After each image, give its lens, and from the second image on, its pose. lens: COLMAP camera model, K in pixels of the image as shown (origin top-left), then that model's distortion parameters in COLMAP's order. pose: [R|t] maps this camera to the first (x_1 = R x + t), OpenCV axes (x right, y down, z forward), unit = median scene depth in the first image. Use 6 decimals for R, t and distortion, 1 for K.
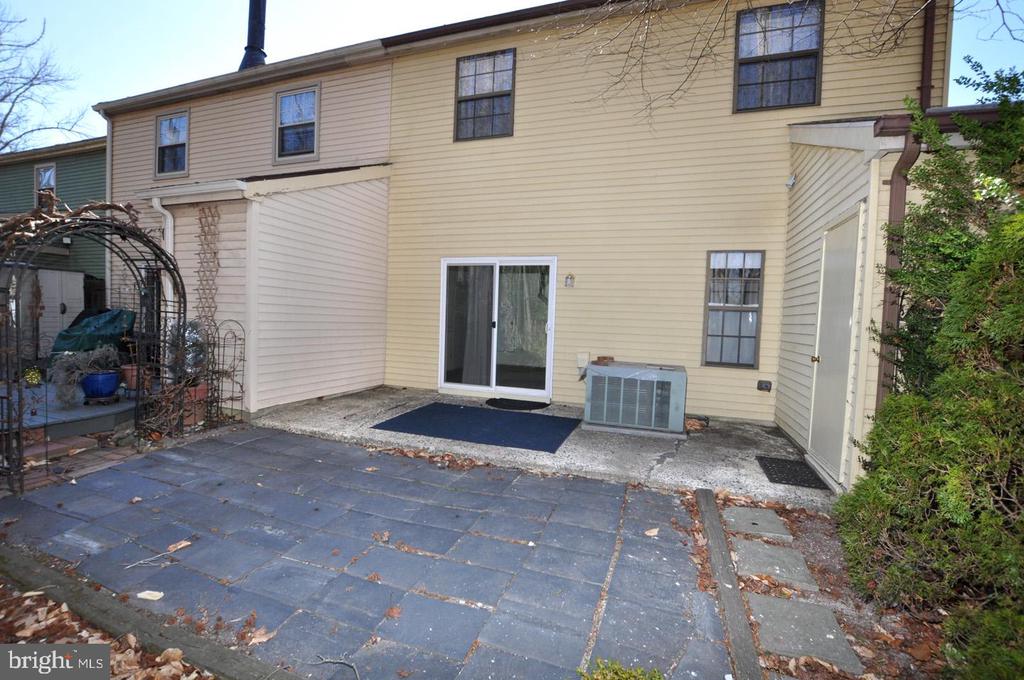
lens RADIAL K [[449.0, 0, 514.5], [0, 449.0, 338.5], [0, 0, 1]] dist [-0.027948, 0.000962]
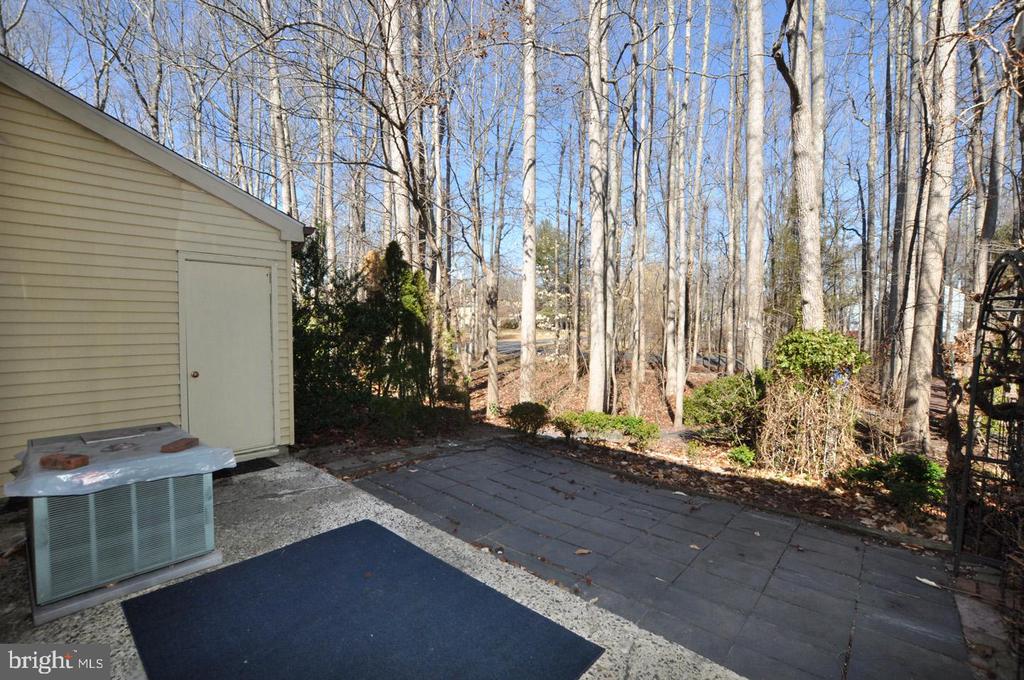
lens RADIAL K [[449.0, 0, 514.5], [0, 449.0, 338.5], [0, 0, 1]] dist [-0.027948, 0.000962]
pose [[-0.927842, -0.051967, 0.369335, -0.470465], [-0.017454, 0.995211, 0.096184, -0.167846], [-0.372565, 0.082797, -0.924305, 1.714825]]
